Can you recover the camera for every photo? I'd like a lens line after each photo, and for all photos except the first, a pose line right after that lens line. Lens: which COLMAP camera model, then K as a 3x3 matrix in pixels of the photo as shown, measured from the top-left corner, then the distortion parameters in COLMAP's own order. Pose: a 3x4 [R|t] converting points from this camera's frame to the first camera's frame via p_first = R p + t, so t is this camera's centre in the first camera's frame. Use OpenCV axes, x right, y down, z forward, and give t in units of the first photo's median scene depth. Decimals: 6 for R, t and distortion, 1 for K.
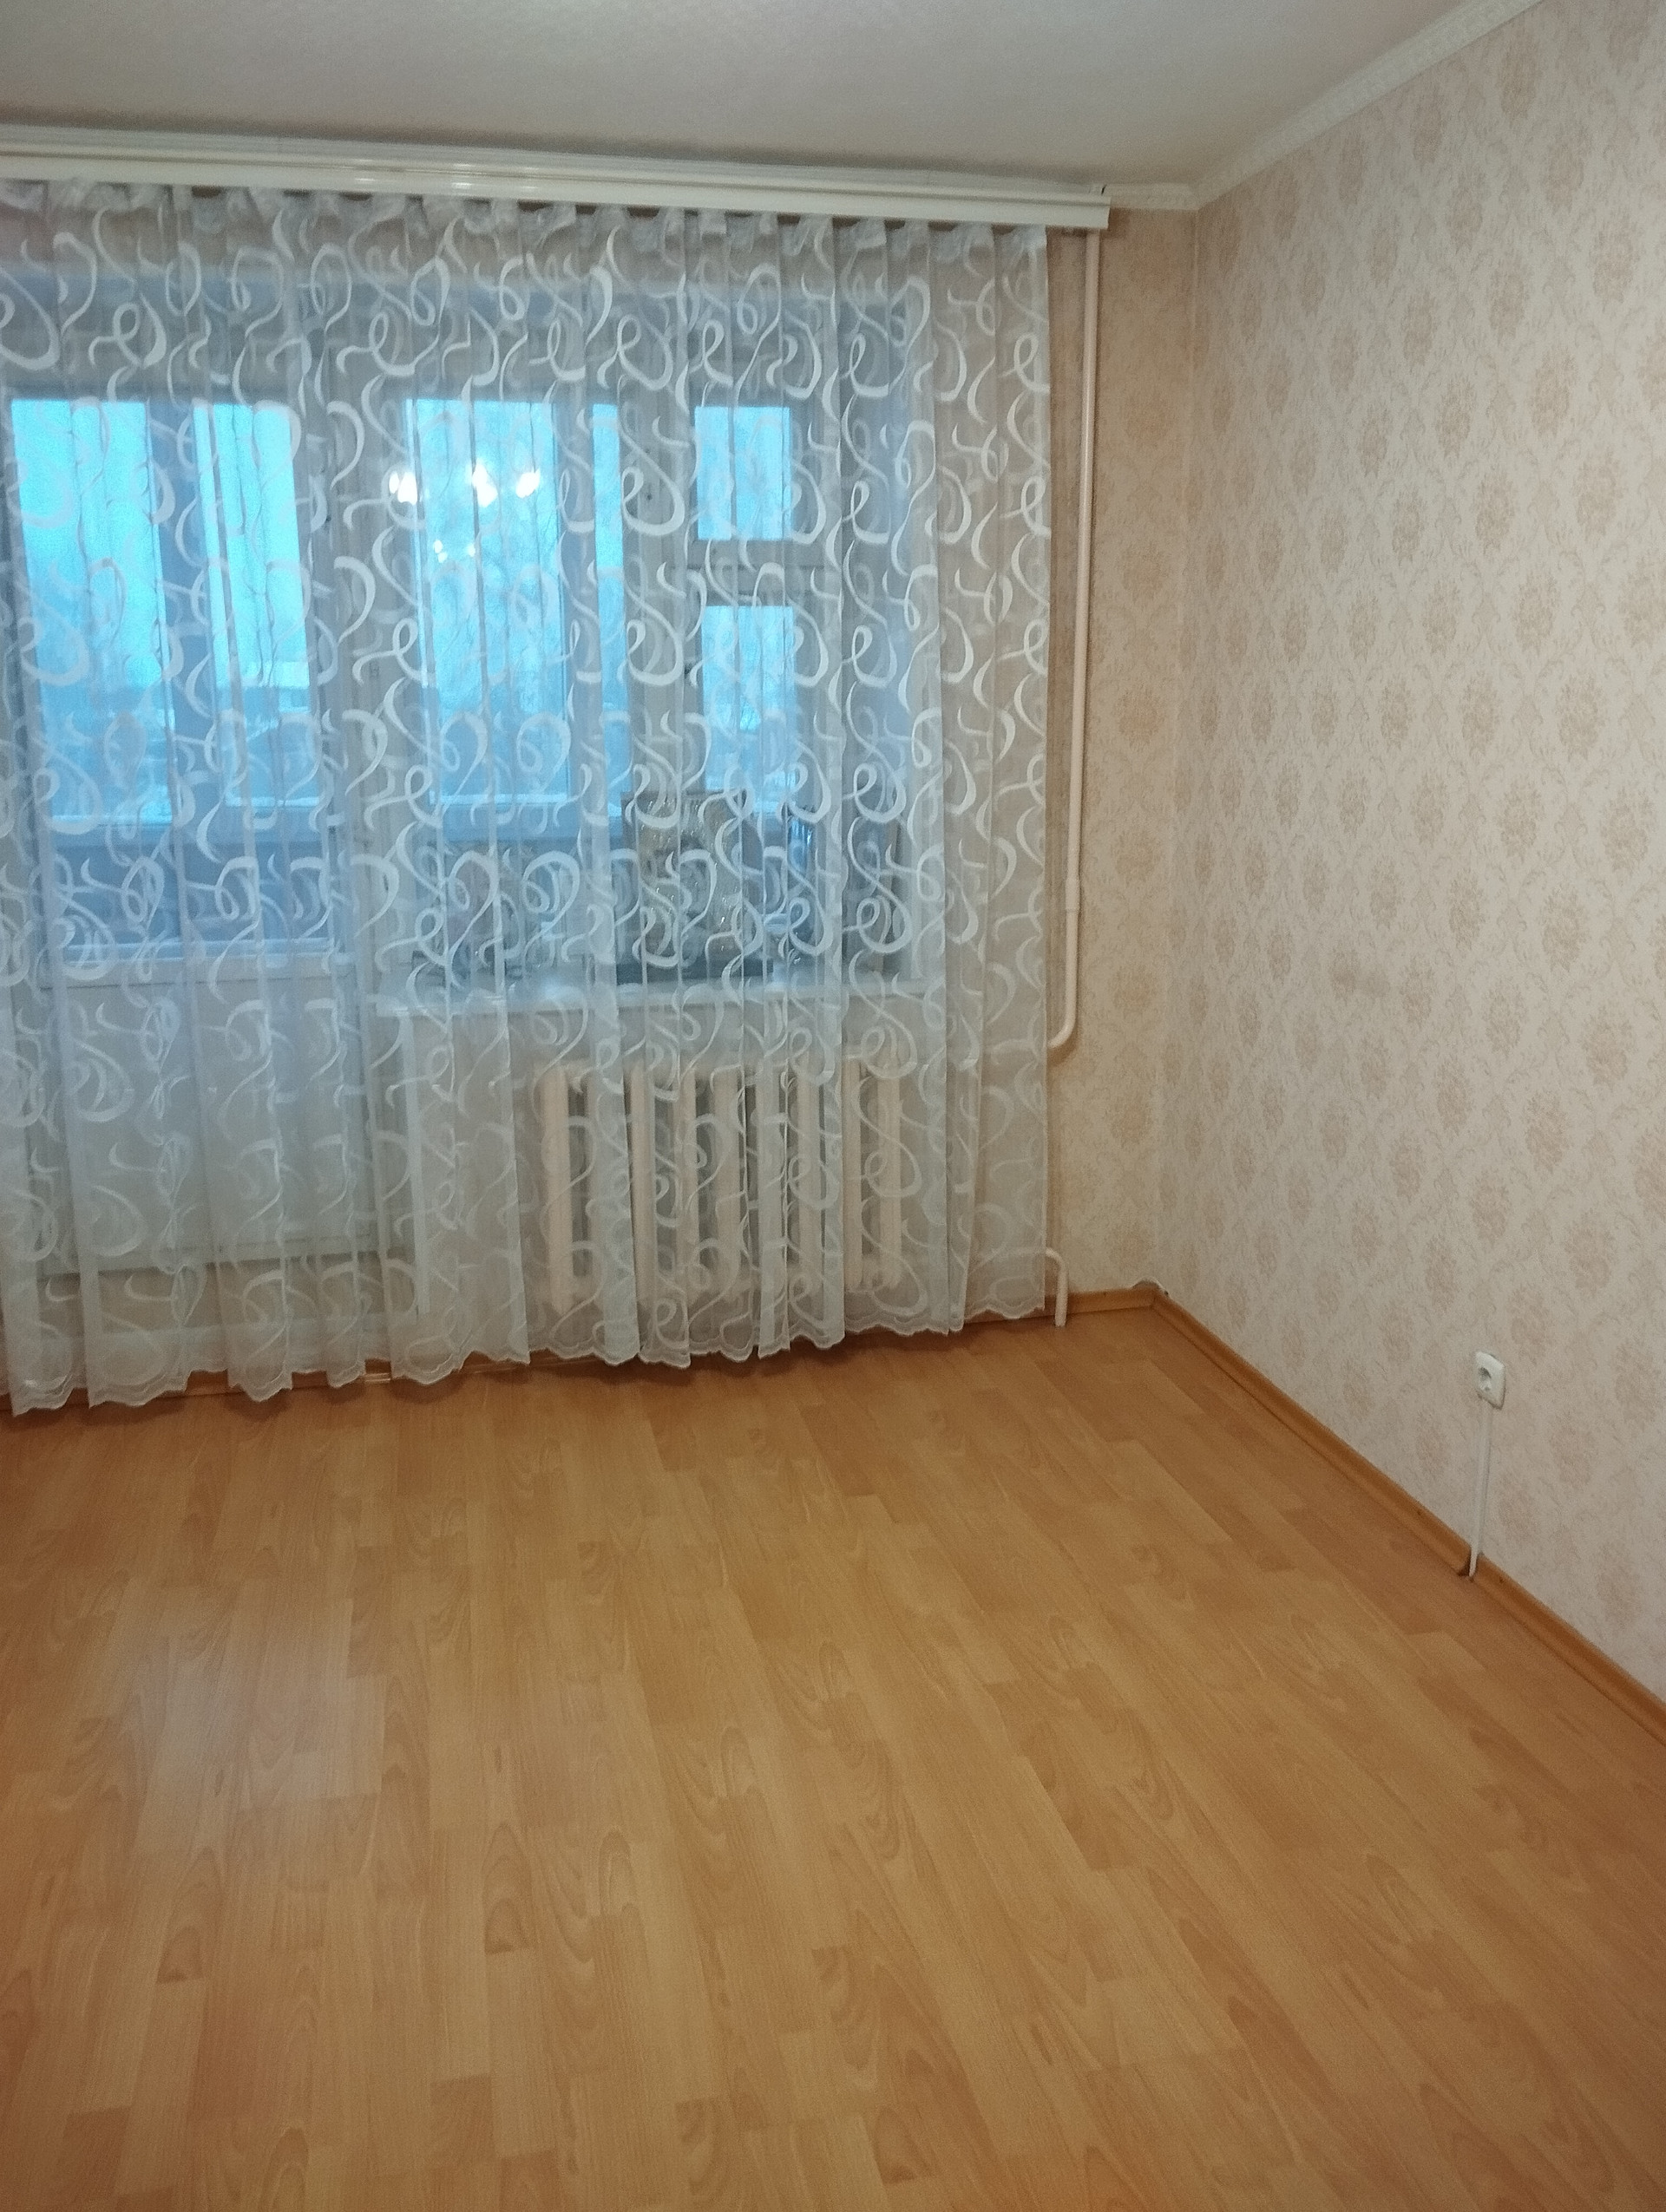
lens RADIAL K [[1794.2, 0, 822.4], [0, 1794.2, 1099.2], [0, 0, 1]] dist [0.069797, -0.154201]
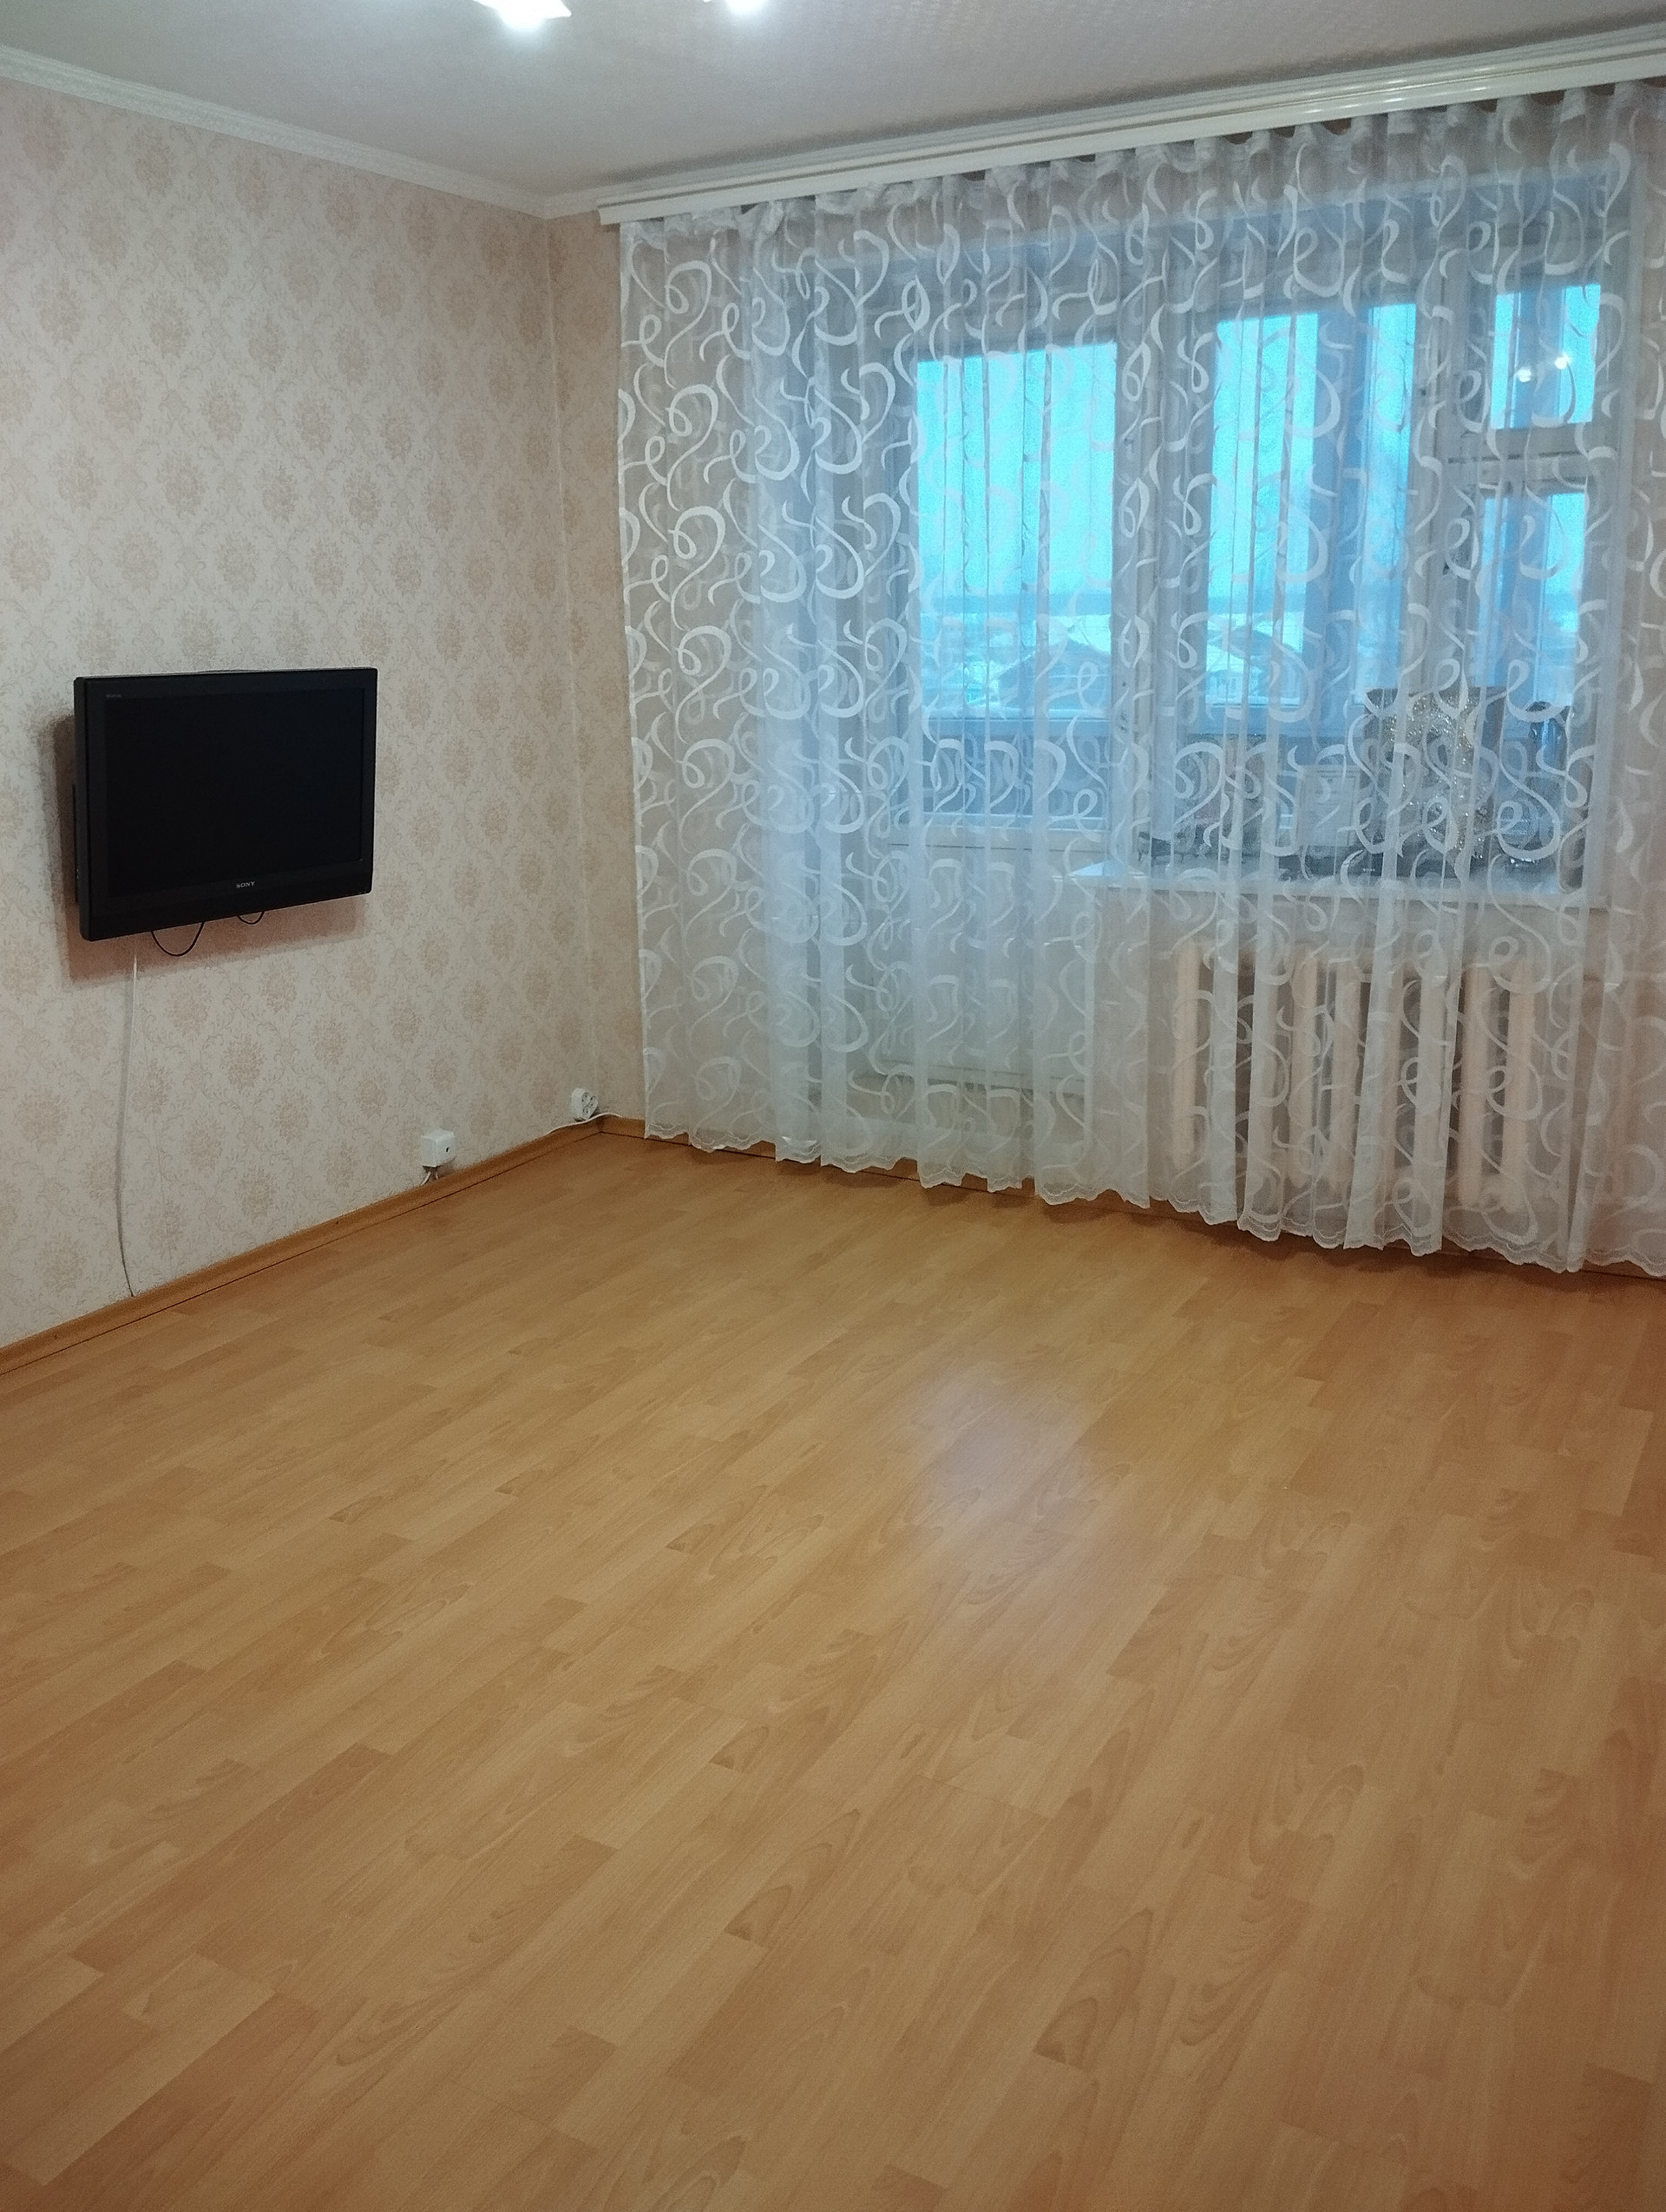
lens RADIAL K [[1790.9, 0, 840.2], [0, 1790.9, 1092.2], [0, 0, 1]] dist [0.071690, -0.159171]
pose [[0.747488, 0.156084, -0.645678, 0.433062], [-0.129325, 0.987598, 0.089022, 0.002417], [0.651565, 0.016959, 0.758403, 0.039886]]
